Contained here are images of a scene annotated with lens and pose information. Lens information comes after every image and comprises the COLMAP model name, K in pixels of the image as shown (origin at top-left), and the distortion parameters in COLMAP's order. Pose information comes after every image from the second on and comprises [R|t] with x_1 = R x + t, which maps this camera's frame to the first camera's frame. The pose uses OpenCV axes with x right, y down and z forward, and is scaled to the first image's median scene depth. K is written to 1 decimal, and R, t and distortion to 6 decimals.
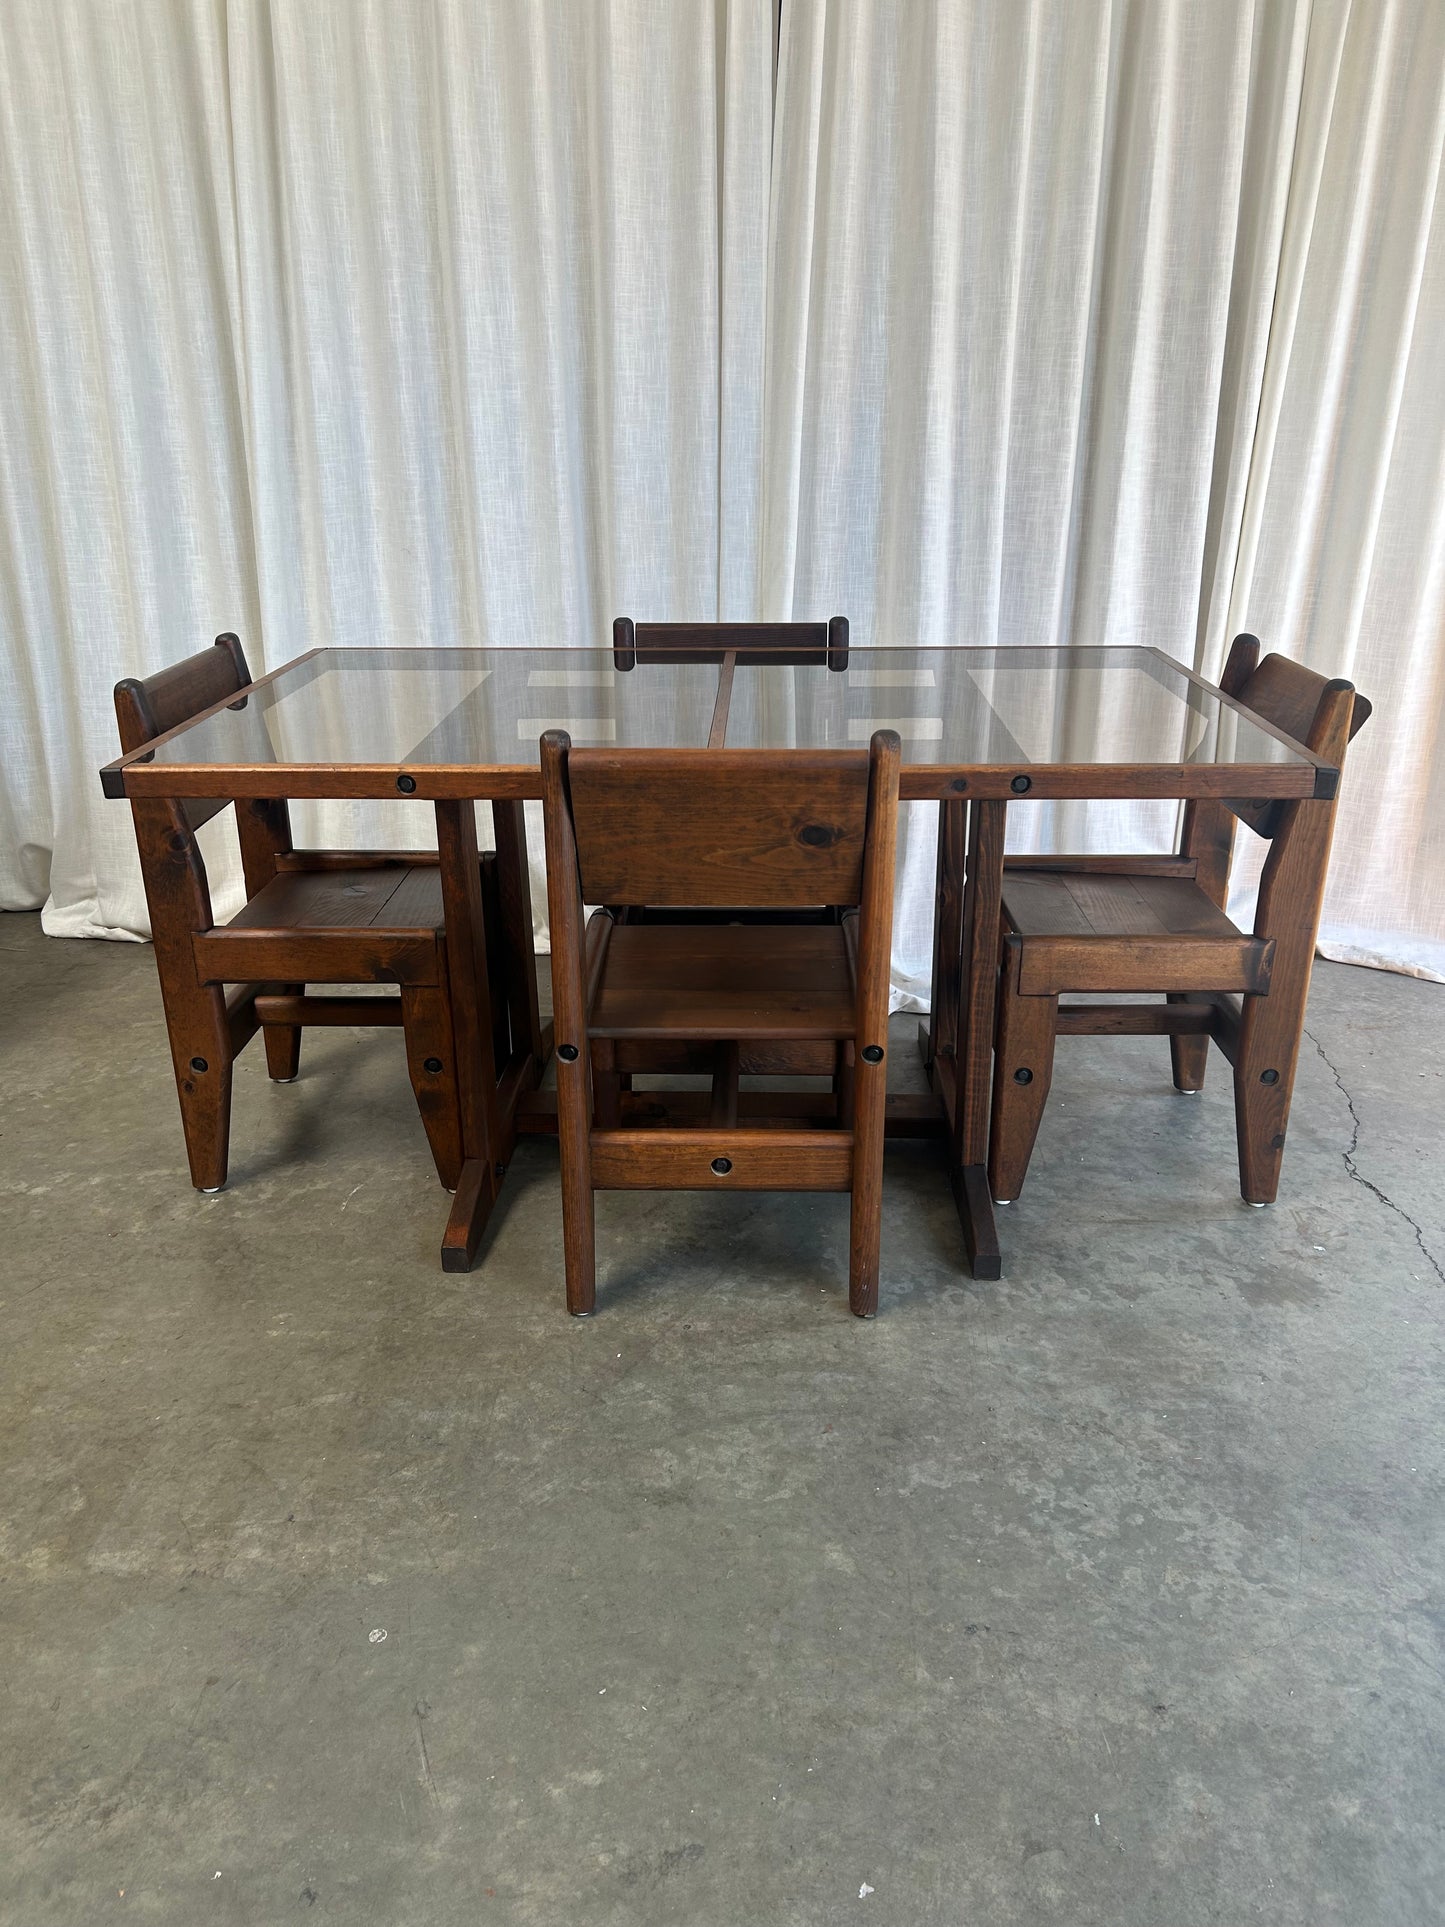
lens RADIAL K [[1458.7, 0, 711.4], [0, 1458.7, 965.2], [0, 0, 1]] dist [0.036897, -0.044015]
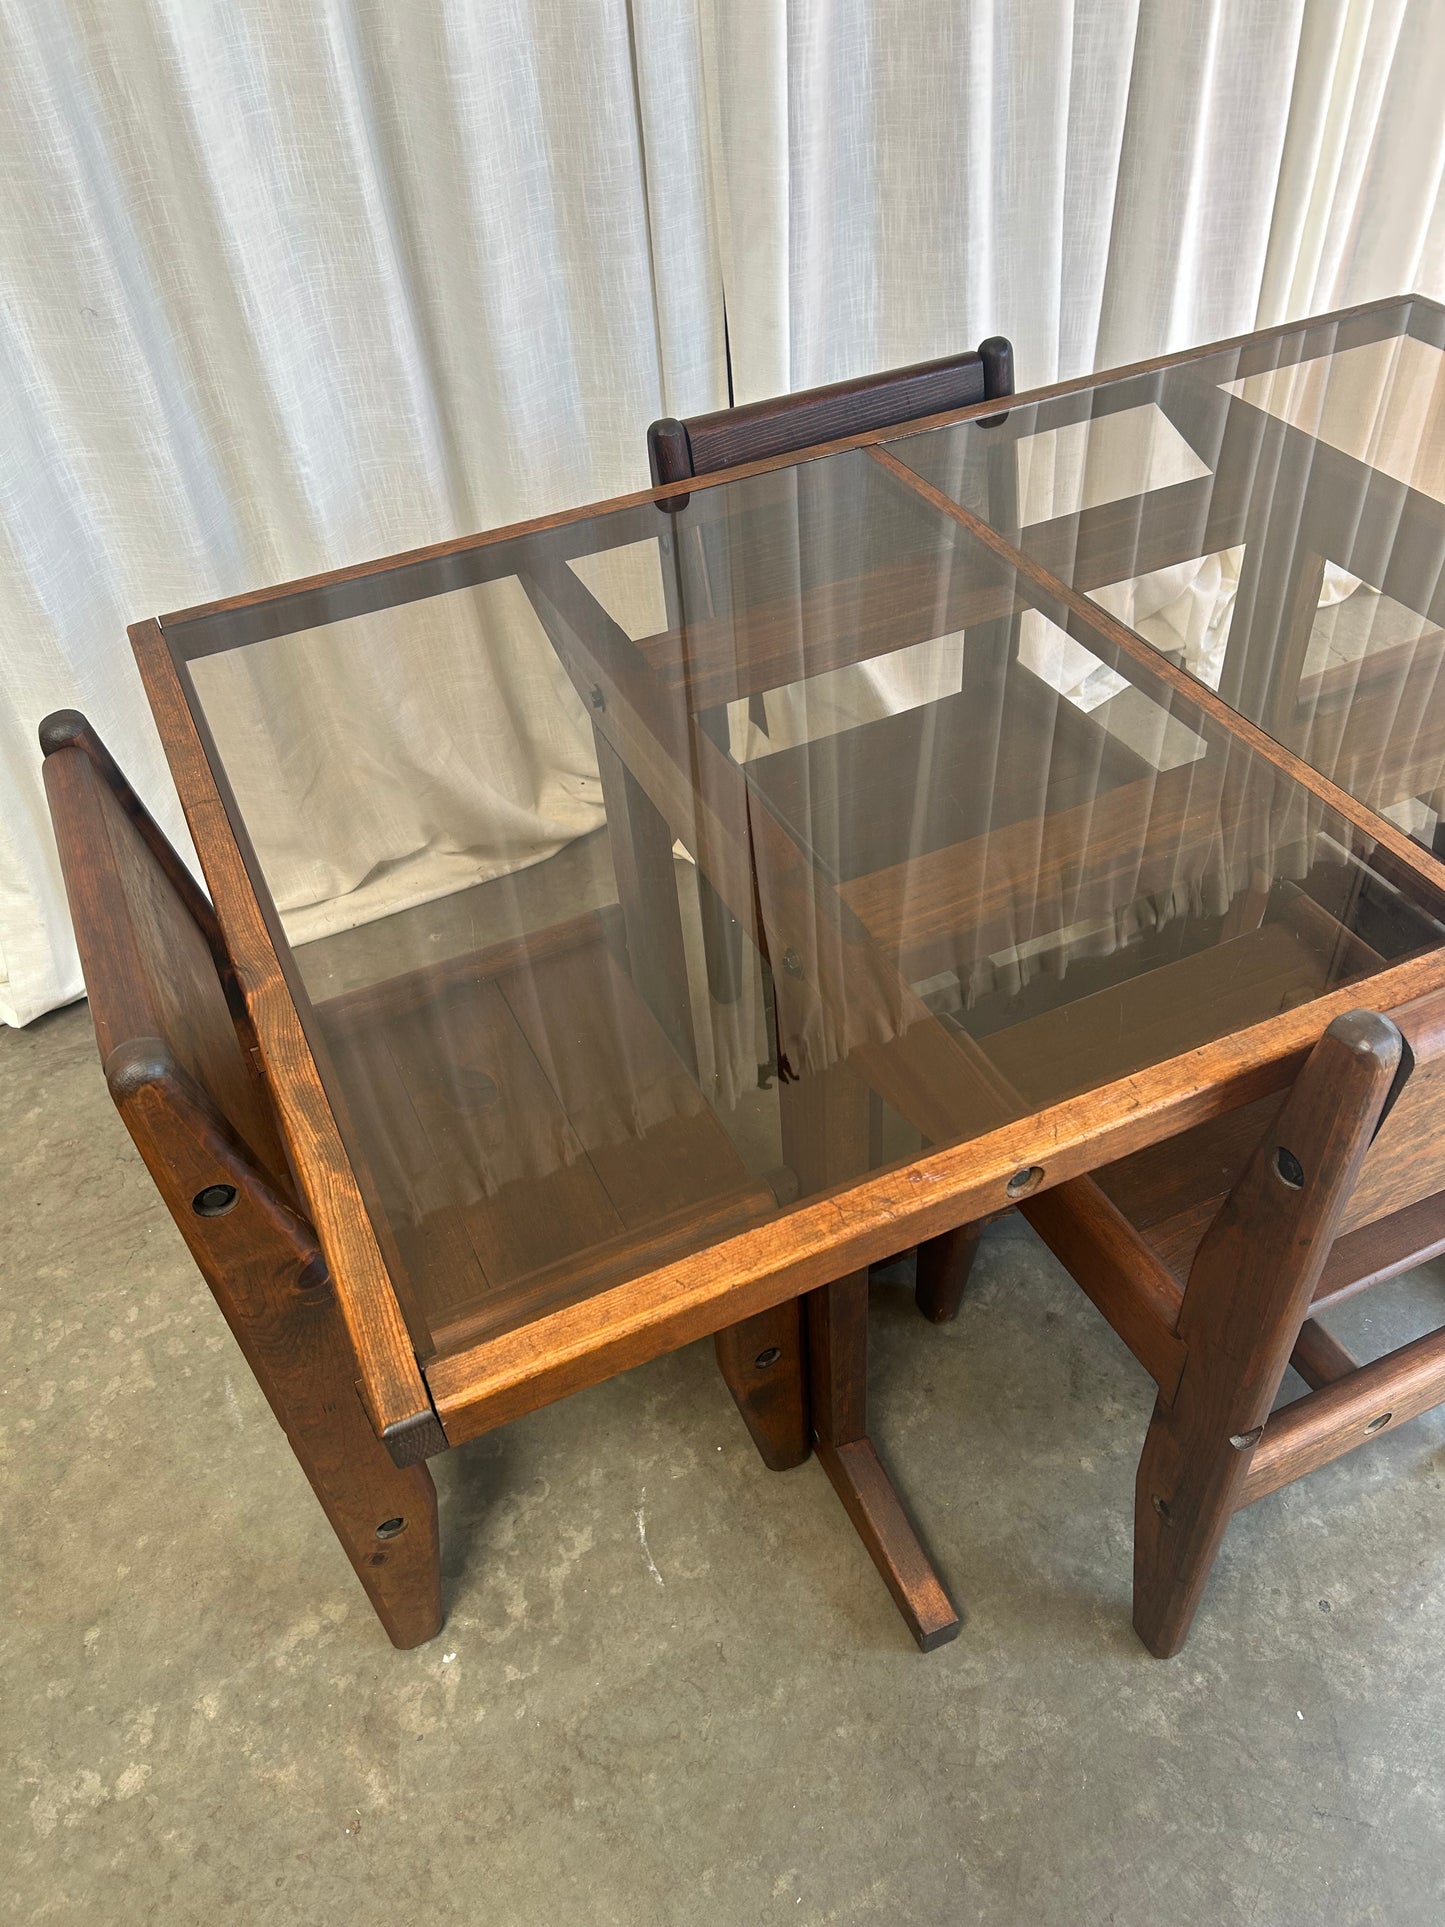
lens RADIAL K [[1462.4, 0, 722.5], [0, 1462.4, 963.5], [0, 0, 1]] dist [0.052233, -0.064941]
pose [[0.890934, -0.339968, 0.301094, -0.325326], [0.211740, 0.897505, 0.386848, -0.306058], [-0.401749, -0.280902, 0.871603, 0.508899]]
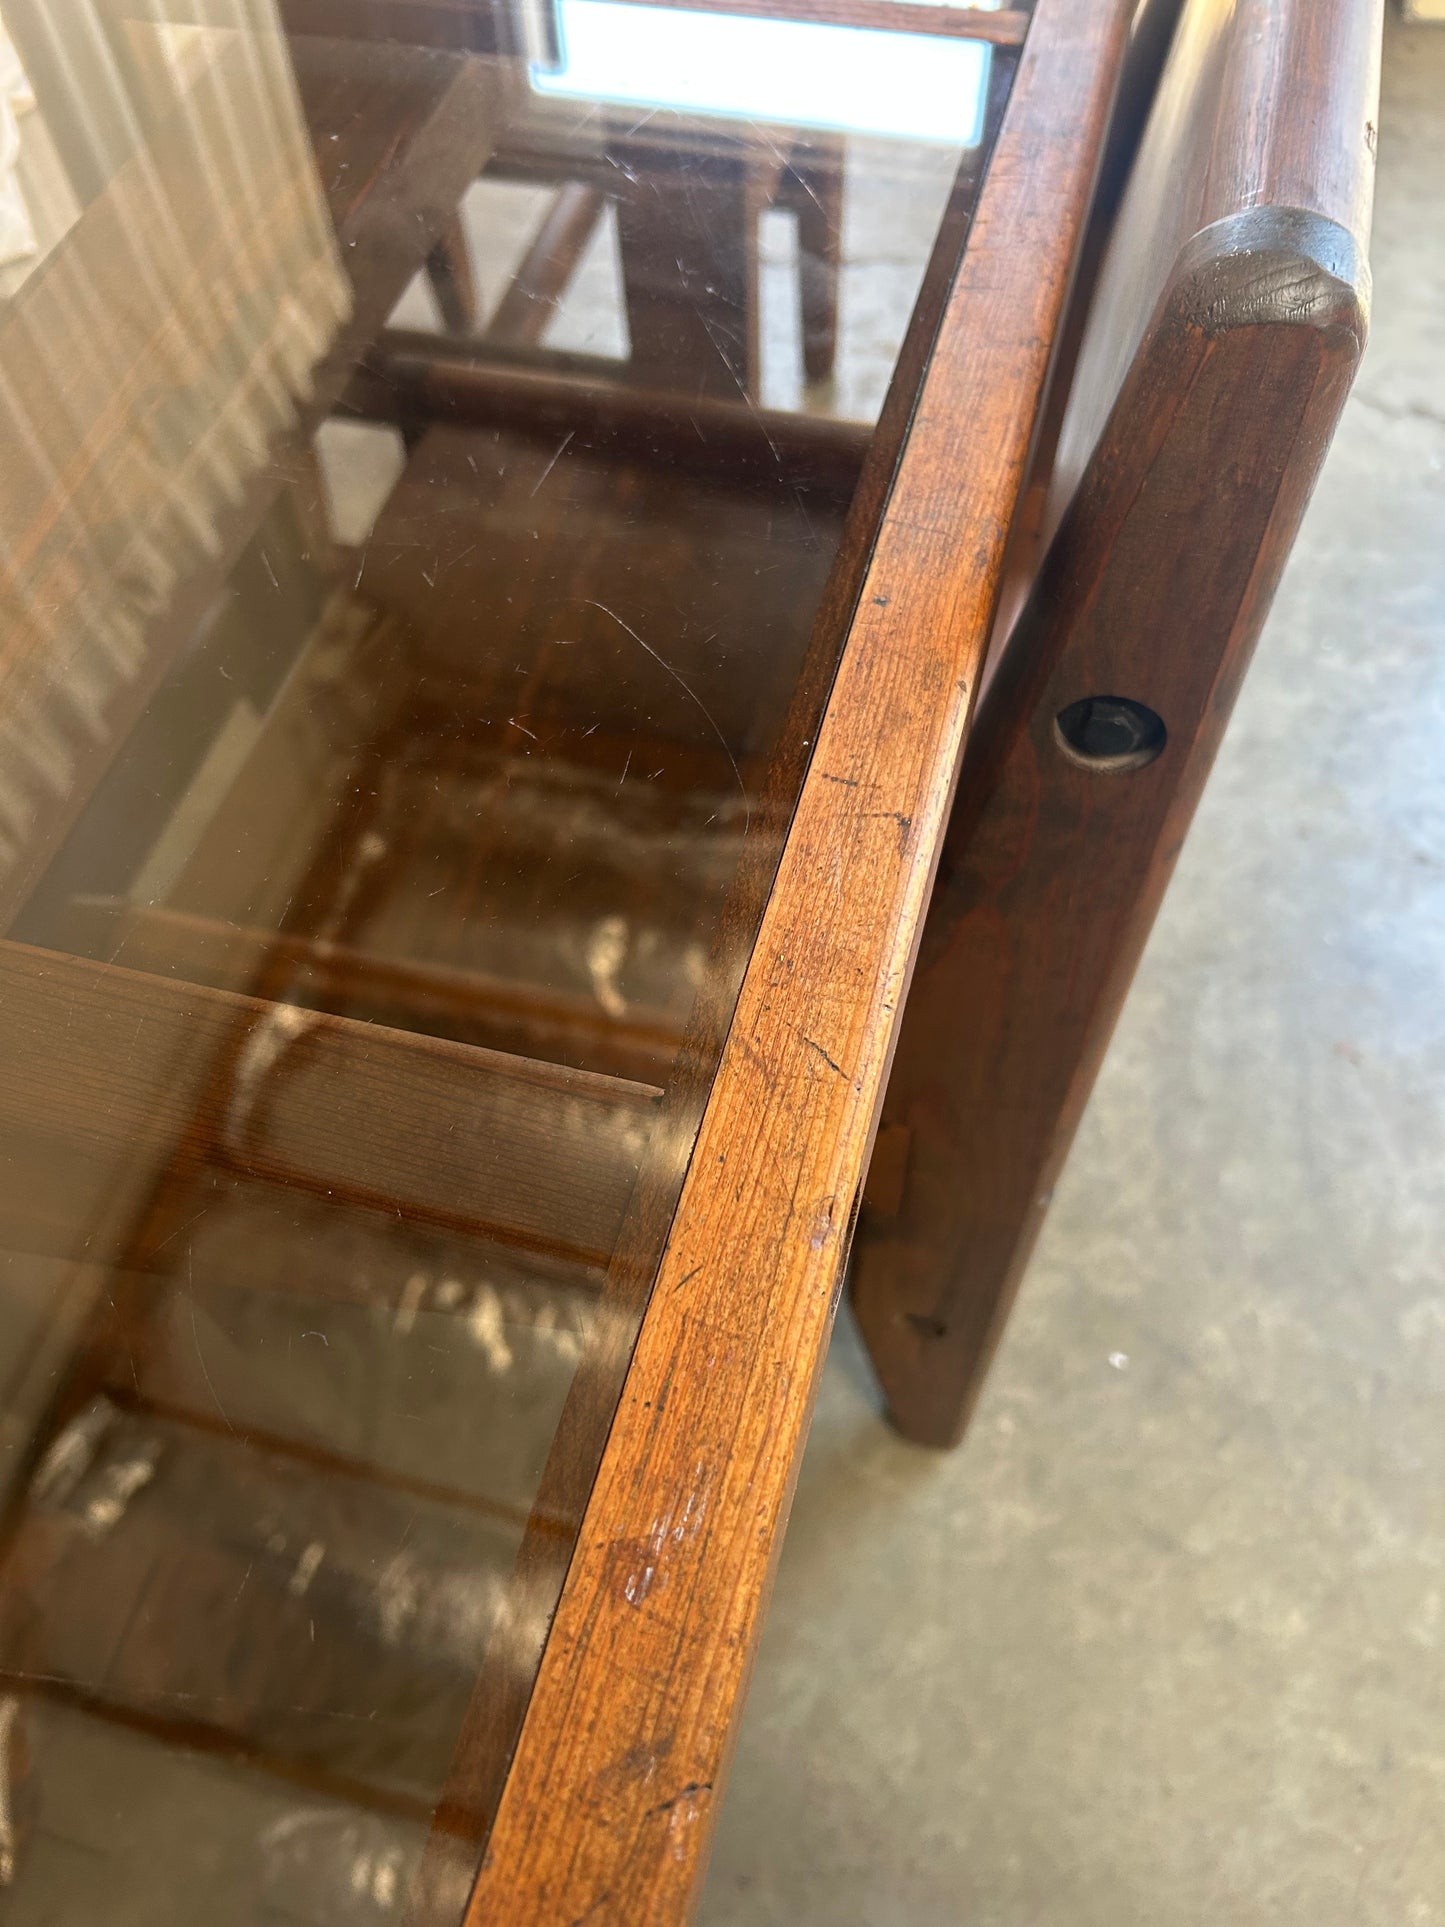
lens RADIAL K [[1484.9, 0, 722.5], [0, 1484.9, 963.5], [0, 0, 1]] dist [-0.006065, -0.006253]
pose [[0.220702, -0.824635, 0.520833, -0.205880], [0.381675, 0.564437, 0.731939, -0.194277], [-0.897560, 0.037248, 0.439315, 0.746312]]
